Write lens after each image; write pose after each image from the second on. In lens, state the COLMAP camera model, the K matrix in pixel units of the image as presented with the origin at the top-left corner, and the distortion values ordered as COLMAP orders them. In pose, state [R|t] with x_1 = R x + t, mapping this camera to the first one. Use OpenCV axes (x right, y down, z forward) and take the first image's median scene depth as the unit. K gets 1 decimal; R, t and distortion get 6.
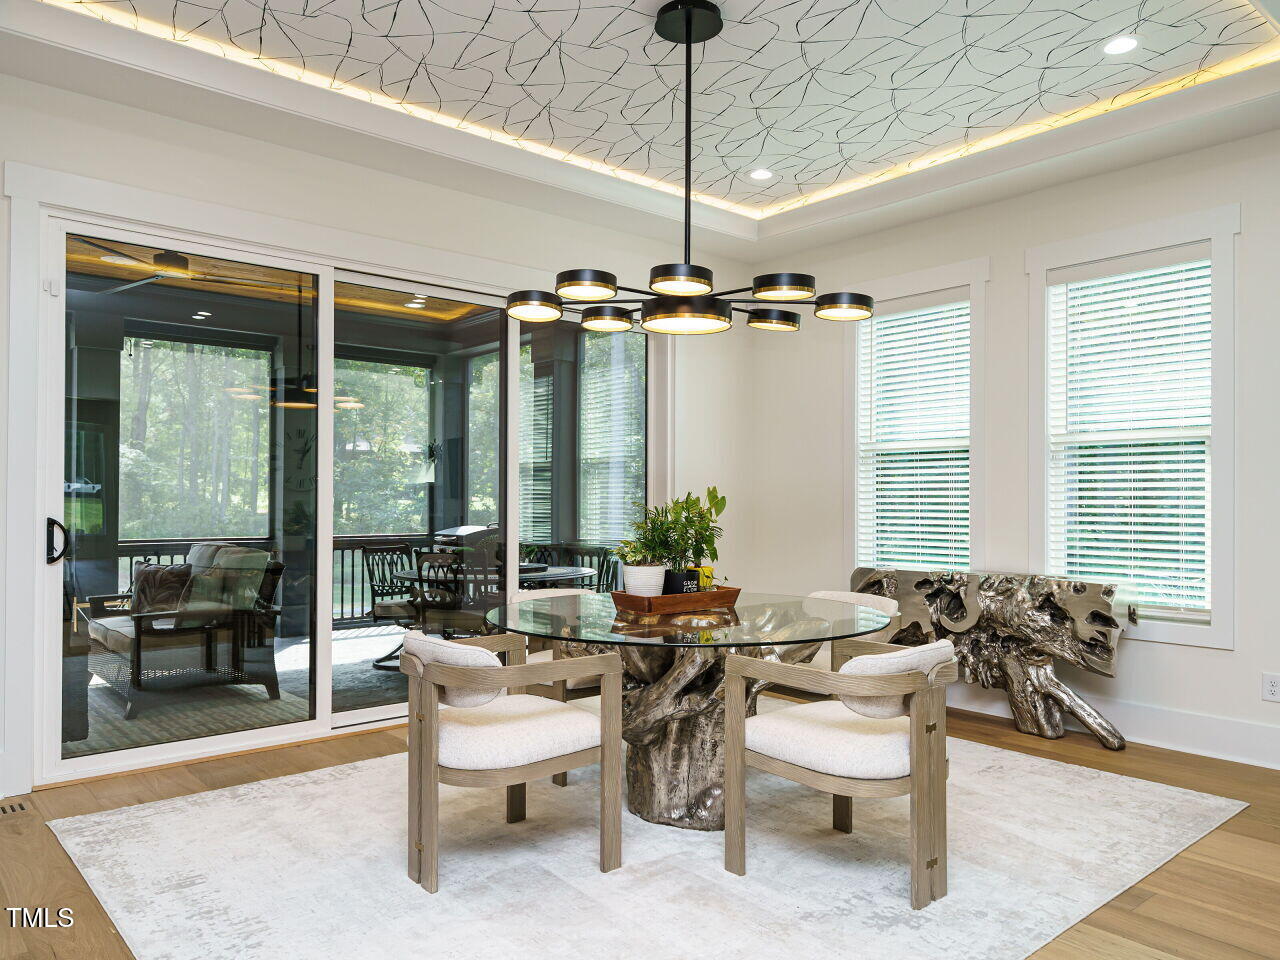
lens RADIAL K [[916.3, 0, 640.0], [0, 916.3, 480.0], [0, 0, 1]] dist [0.004267, 0.000632]
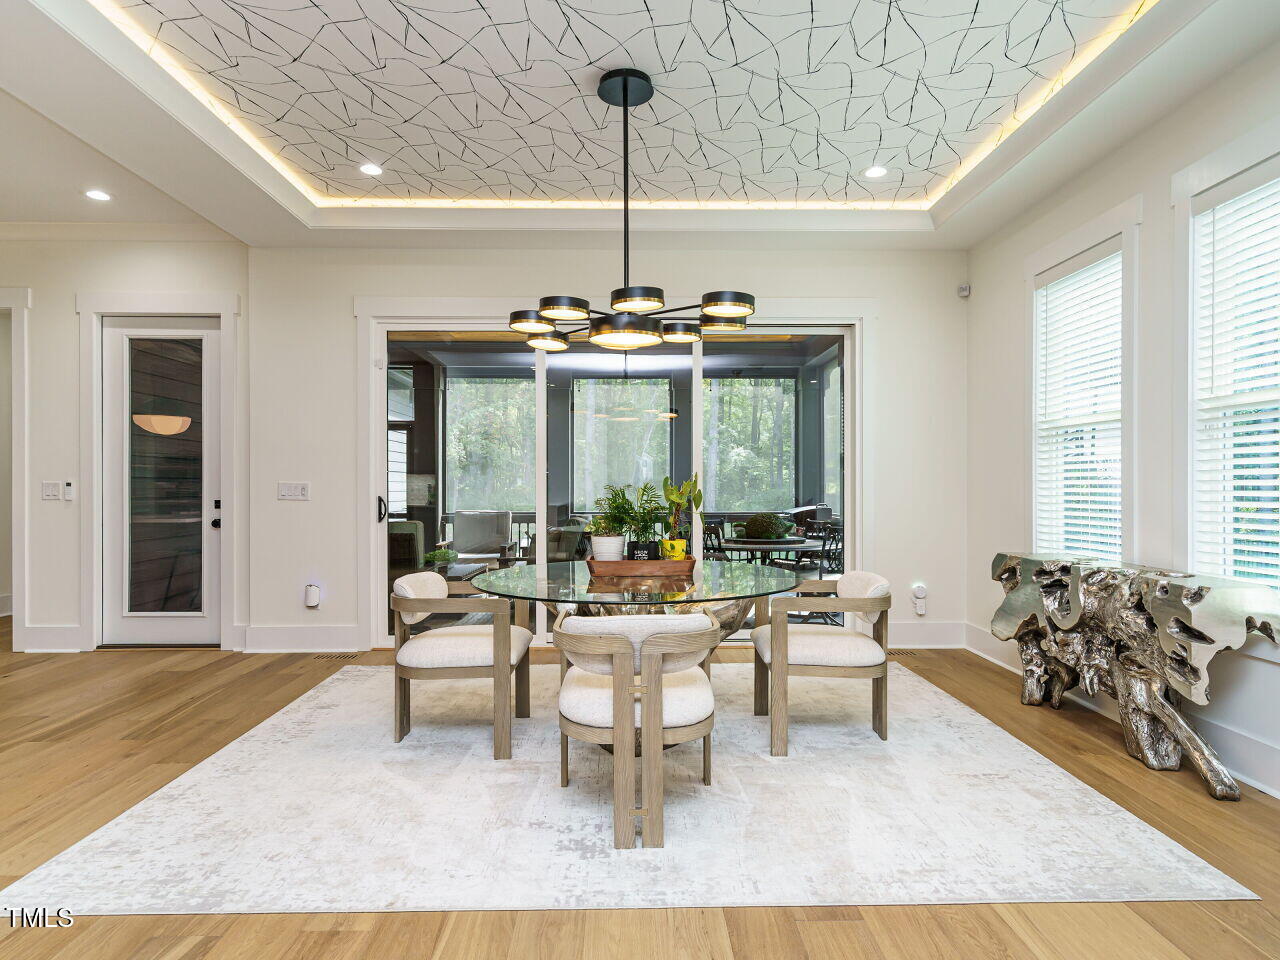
lens RADIAL K [[741.7, 0, 640.0], [0, 741.7, 480.0], [0, 0, 1]] dist [0.003597, 0.000769]
pose [[0.768444, -0.008405, -0.639862, 0.522860], [0.017856, 0.999806, 0.008311, 0.007219], [0.639668, -0.017812, 0.768445, 0.190700]]
